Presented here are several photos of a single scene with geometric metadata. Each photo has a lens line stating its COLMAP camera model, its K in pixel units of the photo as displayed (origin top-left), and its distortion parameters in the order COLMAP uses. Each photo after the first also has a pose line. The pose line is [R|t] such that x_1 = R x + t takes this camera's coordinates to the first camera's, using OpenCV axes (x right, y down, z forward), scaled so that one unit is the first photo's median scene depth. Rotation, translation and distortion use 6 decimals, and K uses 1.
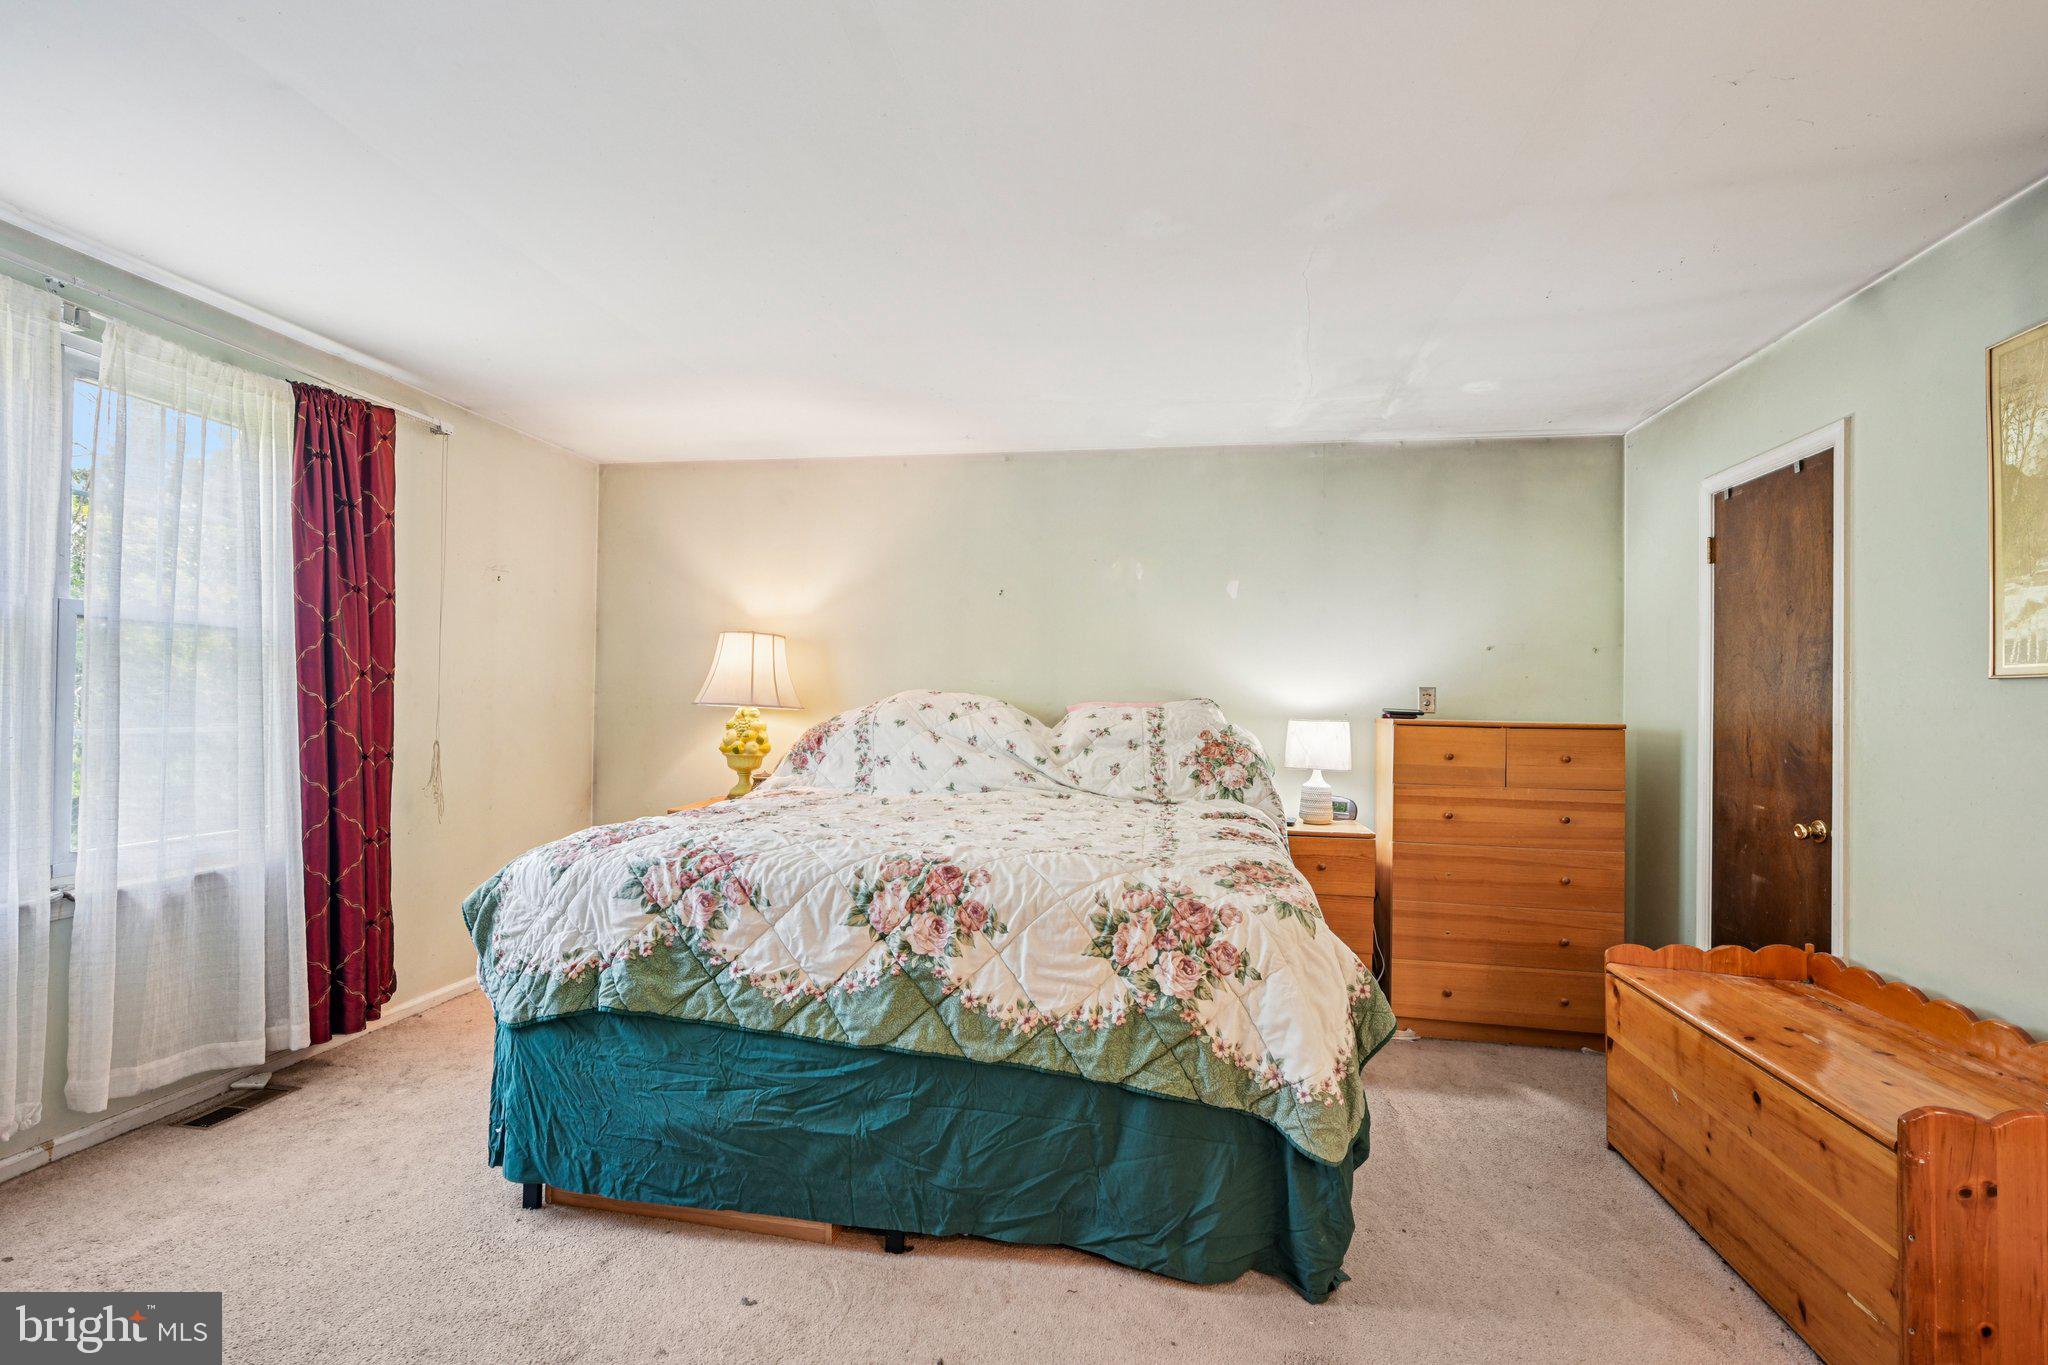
lens RADIAL K [[917.0, 0, 1037.5], [0, 917.0, 689.0], [0, 0, 1]] dist [-0.003218, 0.000706]
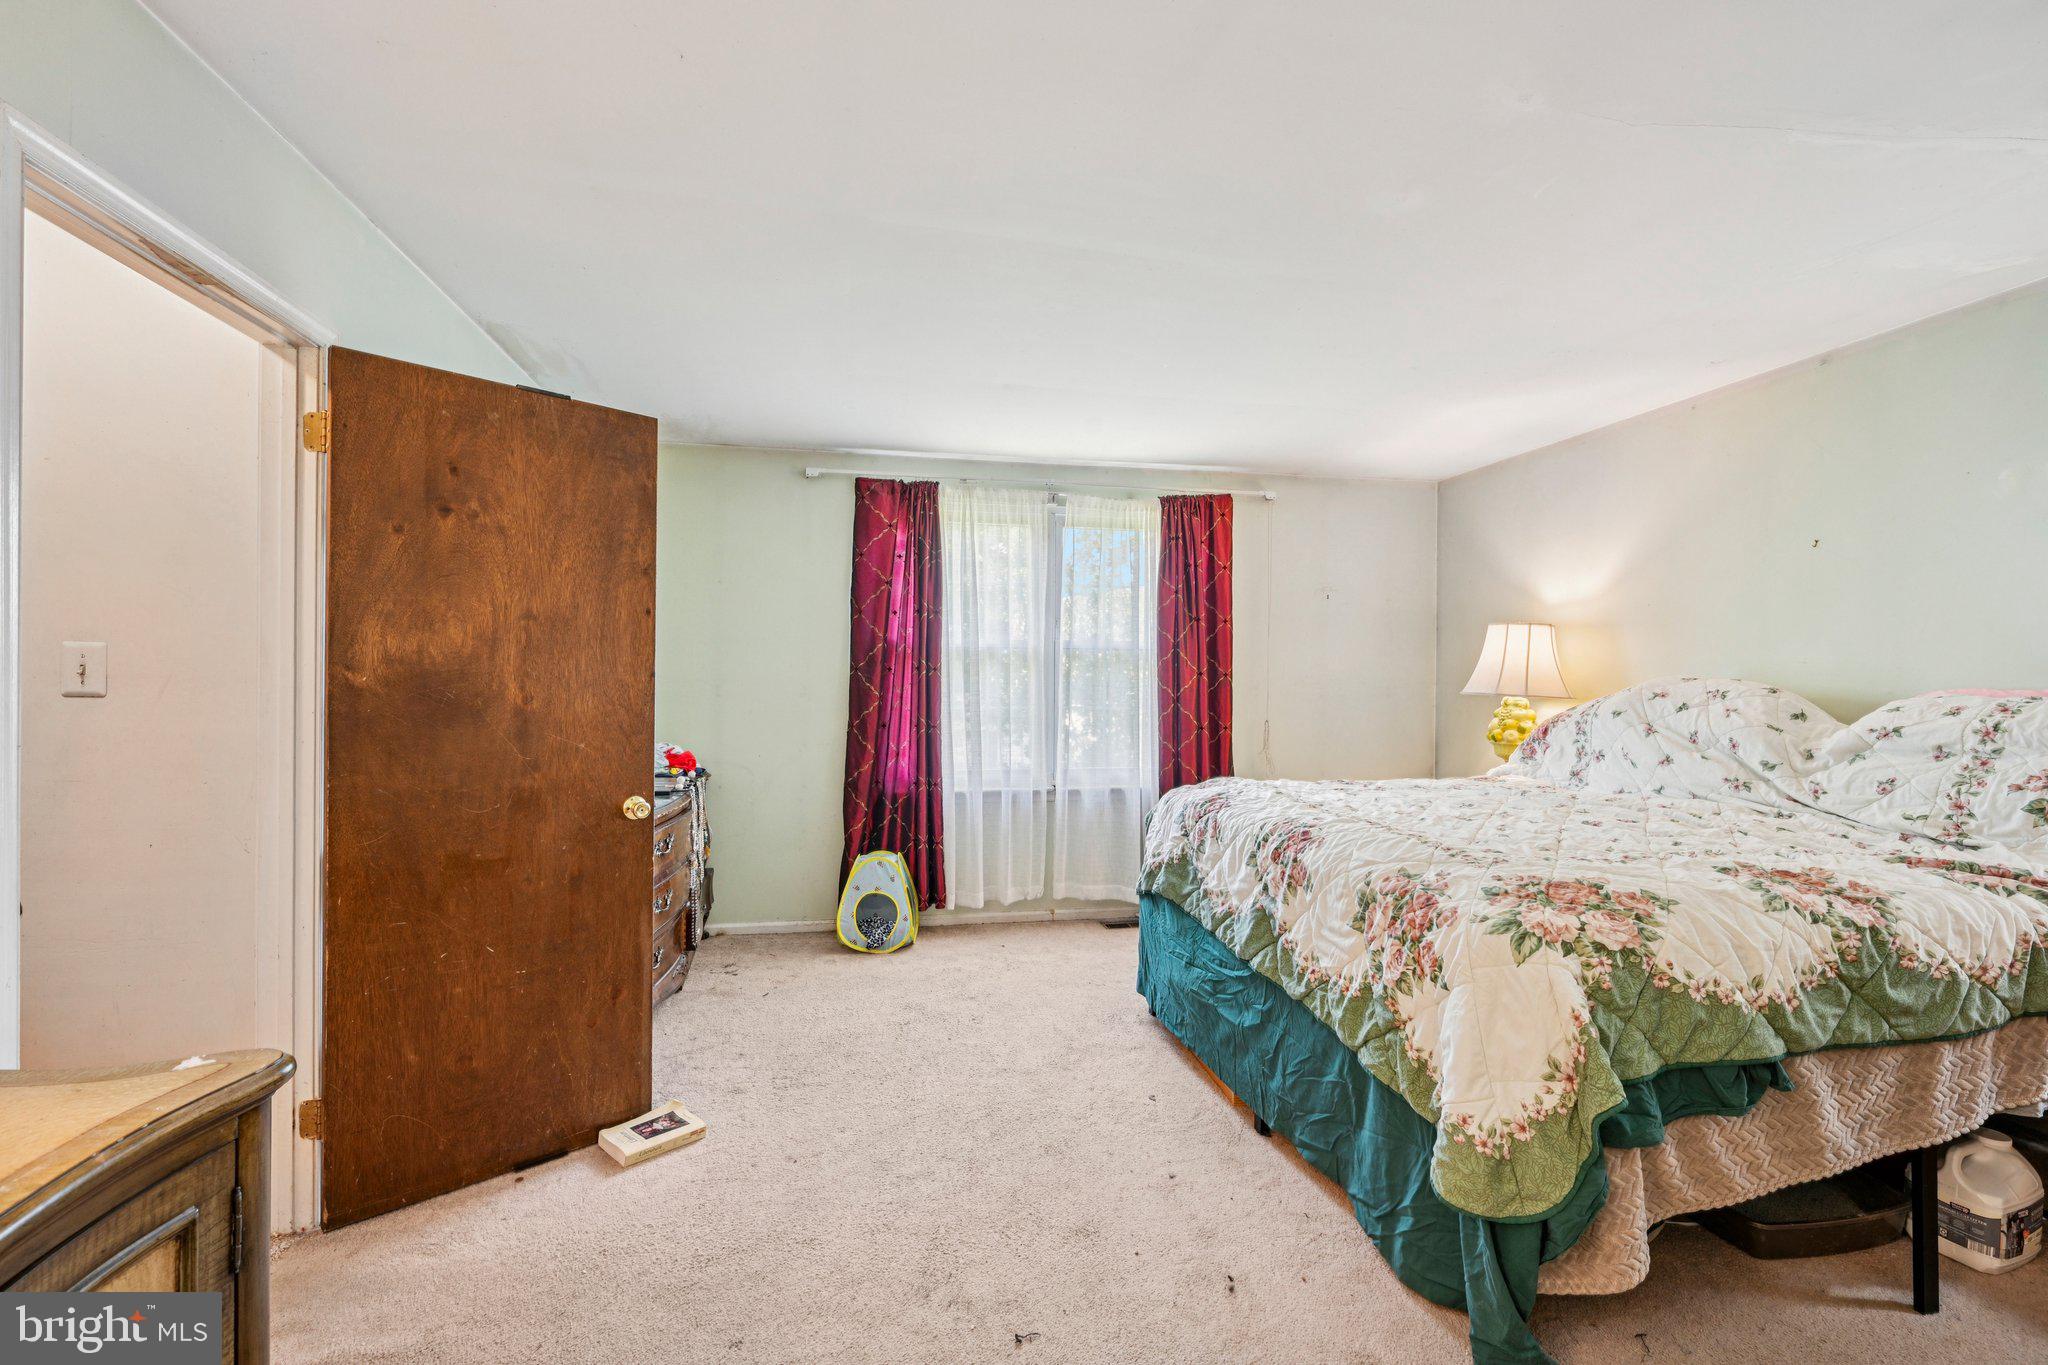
lens RADIAL K [[917.0, 0, 1021.4], [0, 917.0, 686.4], [0, 0, 1]] dist [-0.003218, 0.000706]
pose [[0.345354, -0.010399, -0.938415, 0.662708], [0.014005, 0.999884, -0.005926, 0.009975], [0.938368, -0.011096, 0.345460, 0.201114]]
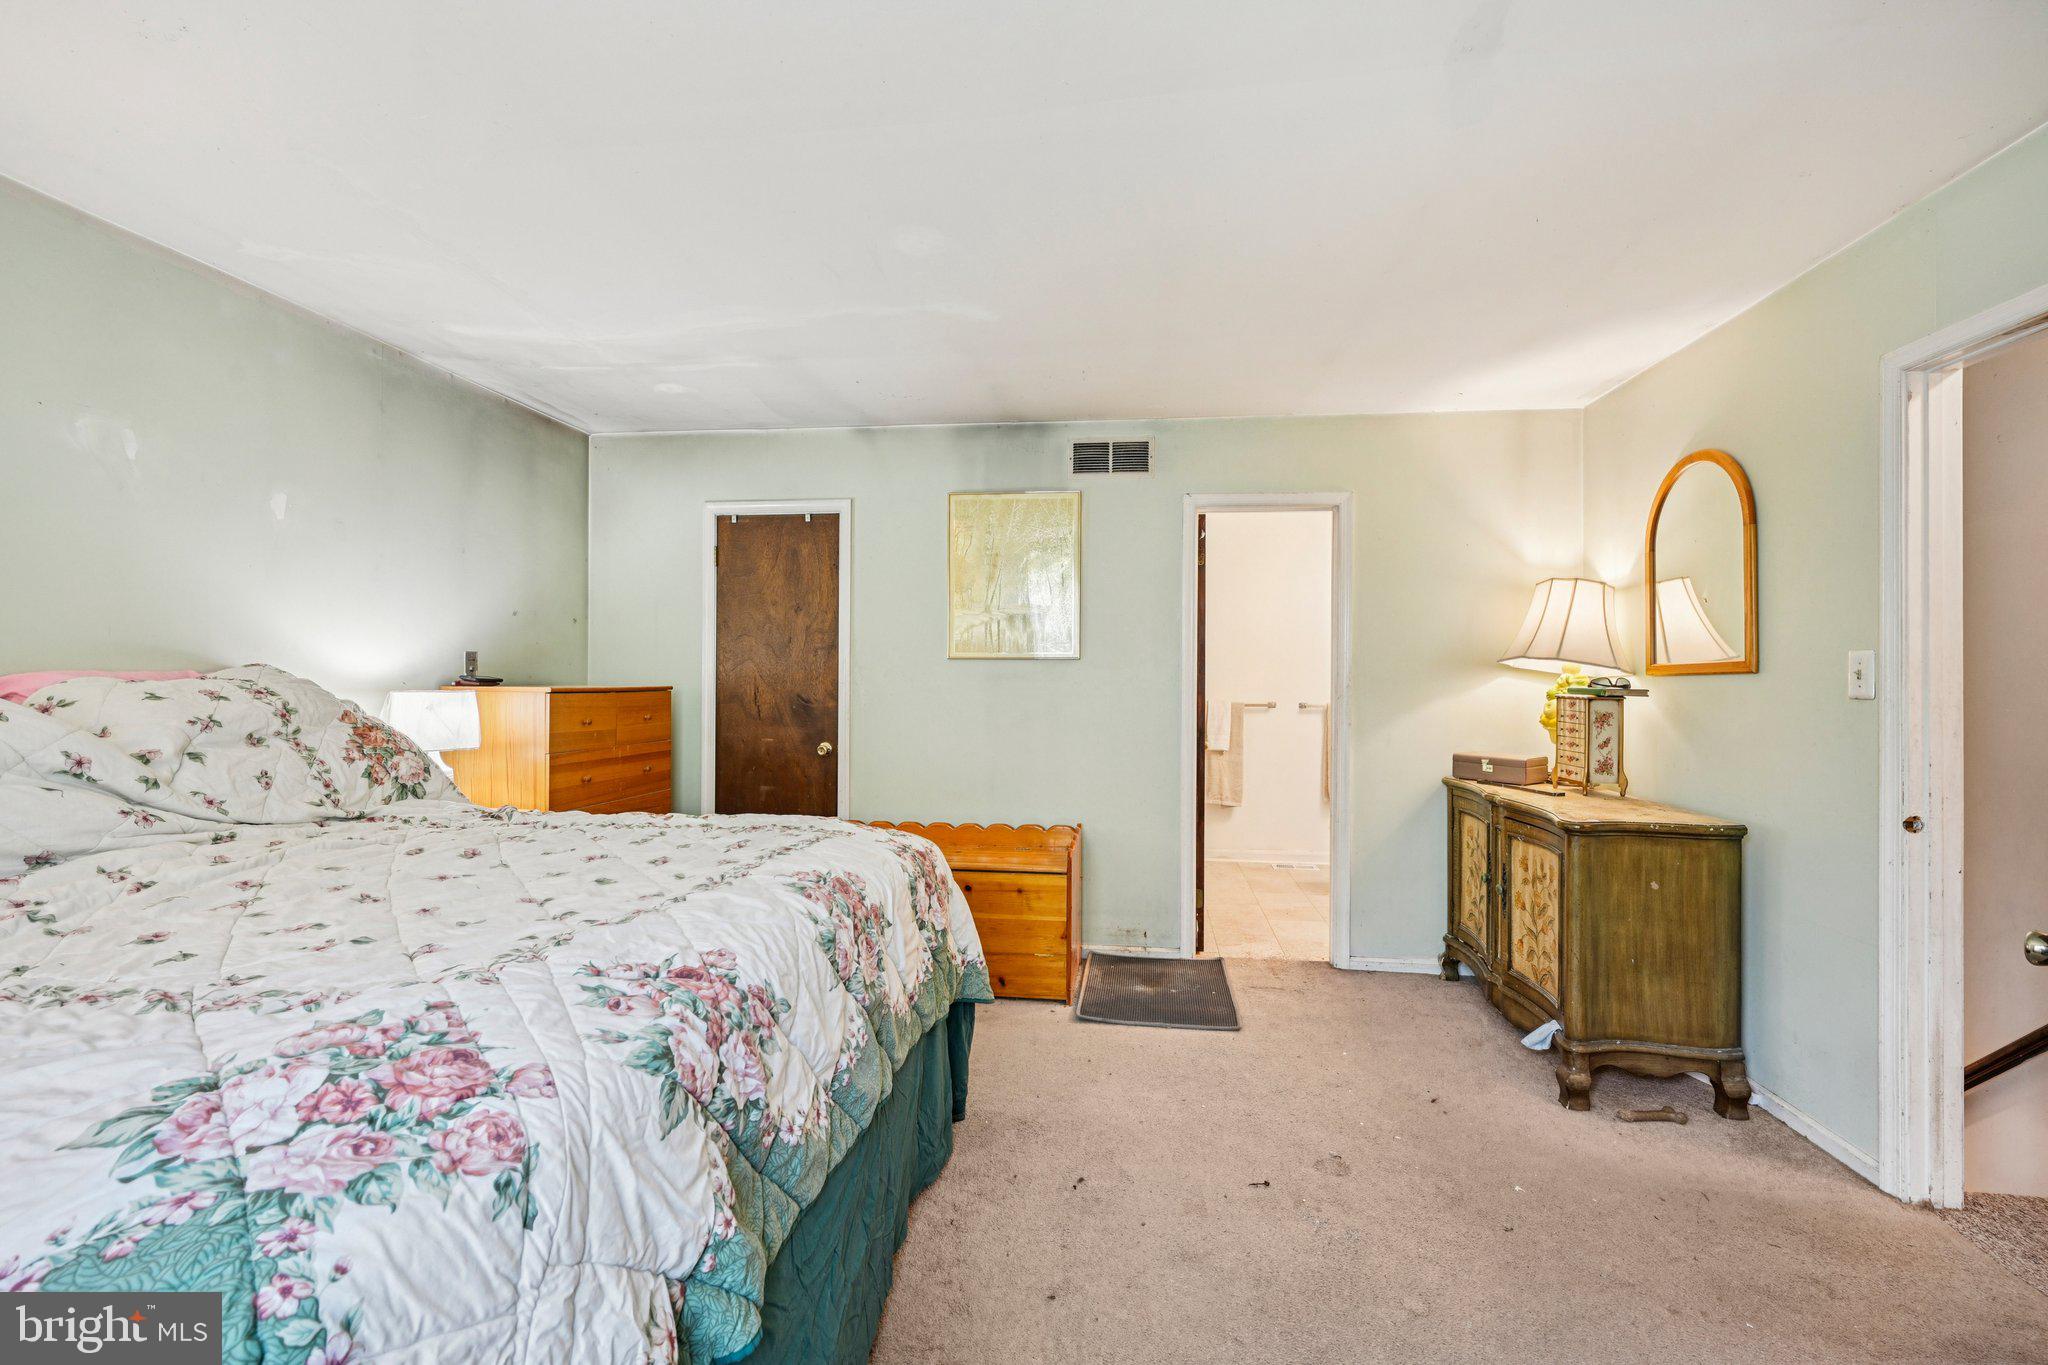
lens RADIAL K [[917.0, 0, 1012.2], [0, 917.0, 670.3], [0, 0, 1]] dist [-0.003218, 0.000706]
pose [[-0.029940, -0.009936, 0.999502, -0.720747], [-0.022330, 0.999708, 0.009270, -0.005124], [-0.999302, -0.022041, -0.030153, 0.674335]]
